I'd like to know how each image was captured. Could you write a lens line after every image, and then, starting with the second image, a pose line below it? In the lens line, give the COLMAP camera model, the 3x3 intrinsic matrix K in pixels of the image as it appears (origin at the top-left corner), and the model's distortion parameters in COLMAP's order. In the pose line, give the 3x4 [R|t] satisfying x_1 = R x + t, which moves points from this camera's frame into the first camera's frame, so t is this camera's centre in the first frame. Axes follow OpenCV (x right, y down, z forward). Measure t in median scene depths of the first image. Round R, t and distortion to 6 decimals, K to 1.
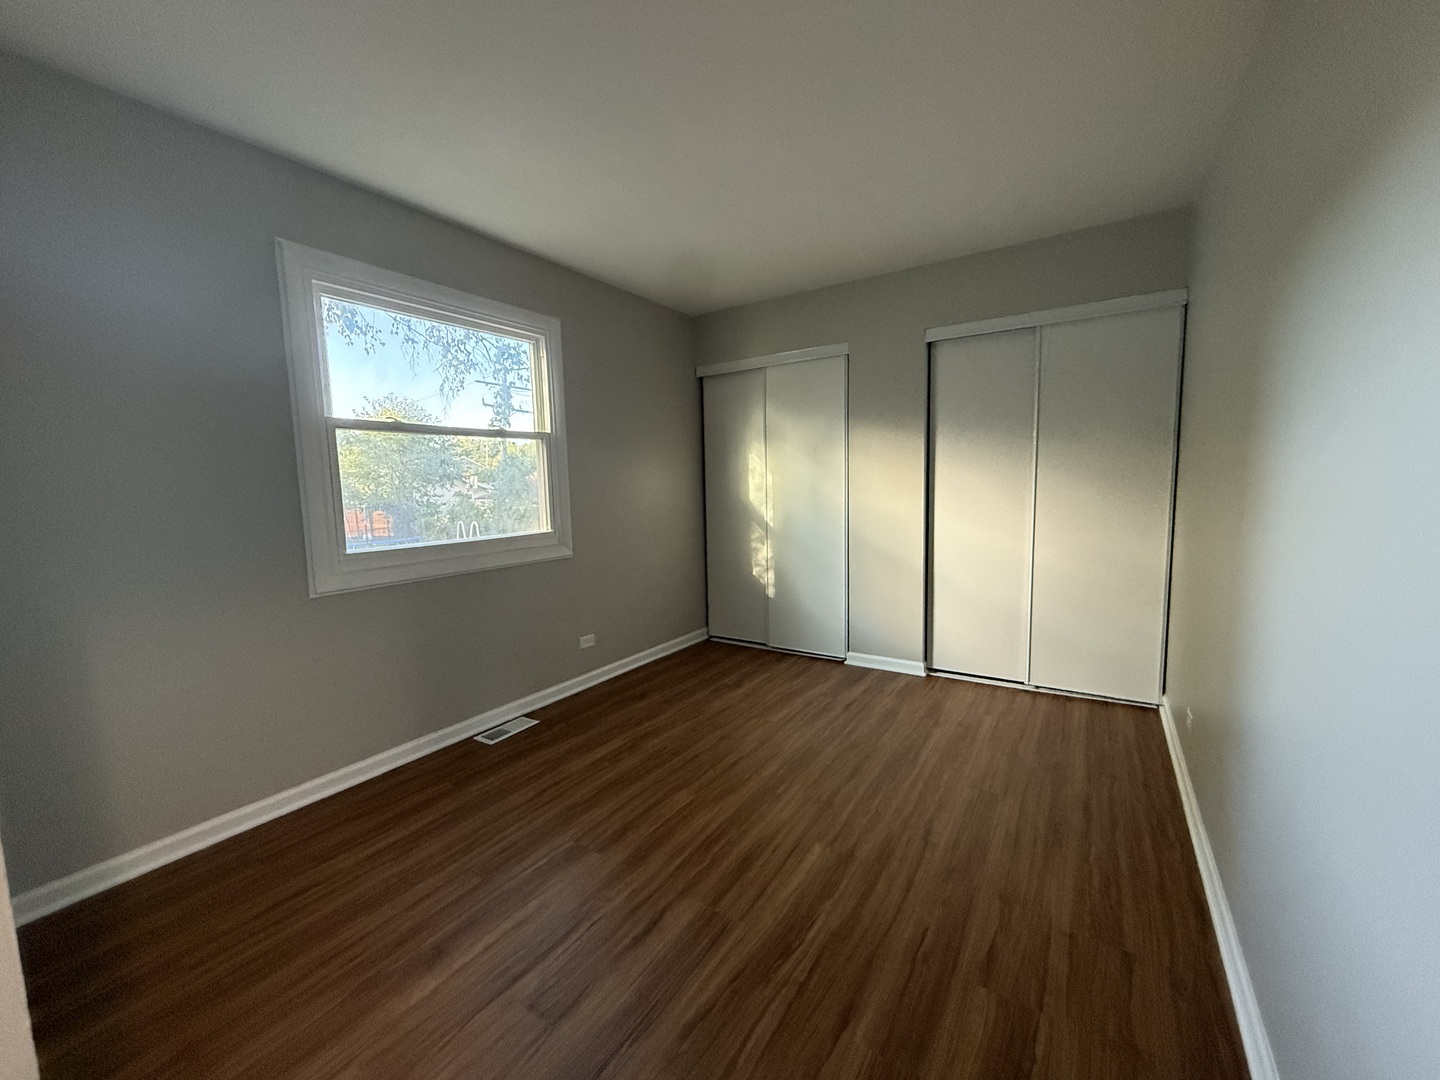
lens RADIAL K [[568.1, 0, 720.0], [0, 568.1, 540.0], [0, 0, 1]] dist [0.000913, 0.000100]
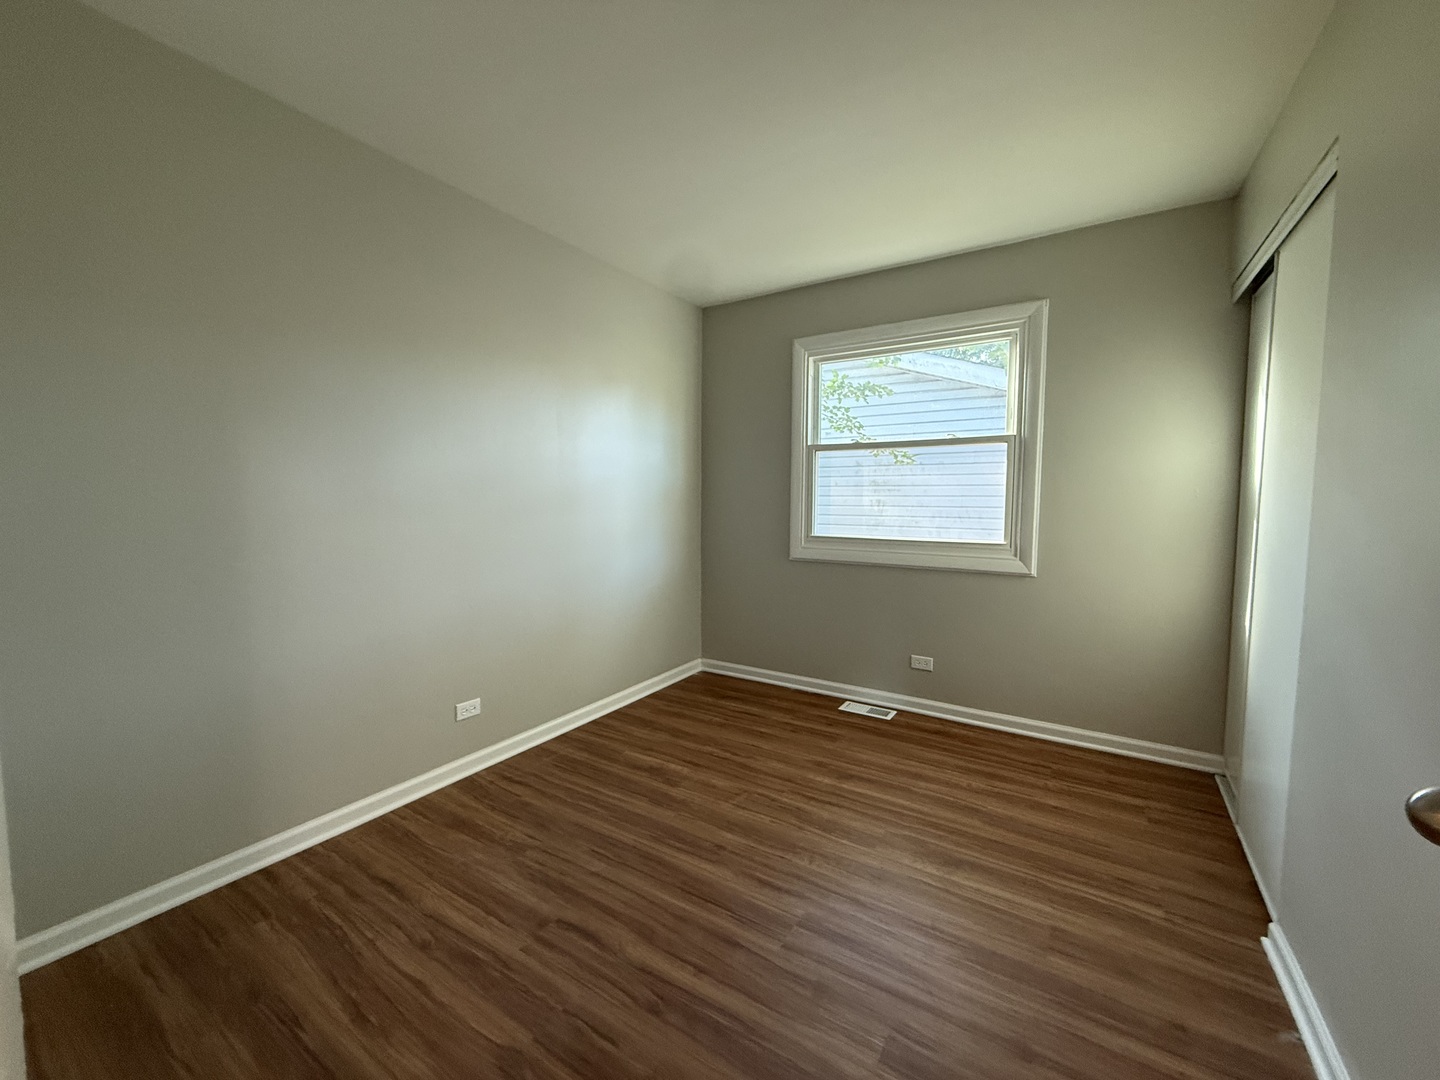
lens RADIAL K [[568.1, 0, 720.0], [0, 568.1, 540.0], [0, 0, 1]] dist [0.000913, 0.000100]
pose [[0.005544, 0.090603, -0.995872, 0.737851], [-0.109575, 0.989945, 0.089453, -0.067894], [0.993963, 0.108627, 0.015416, 0.684333]]
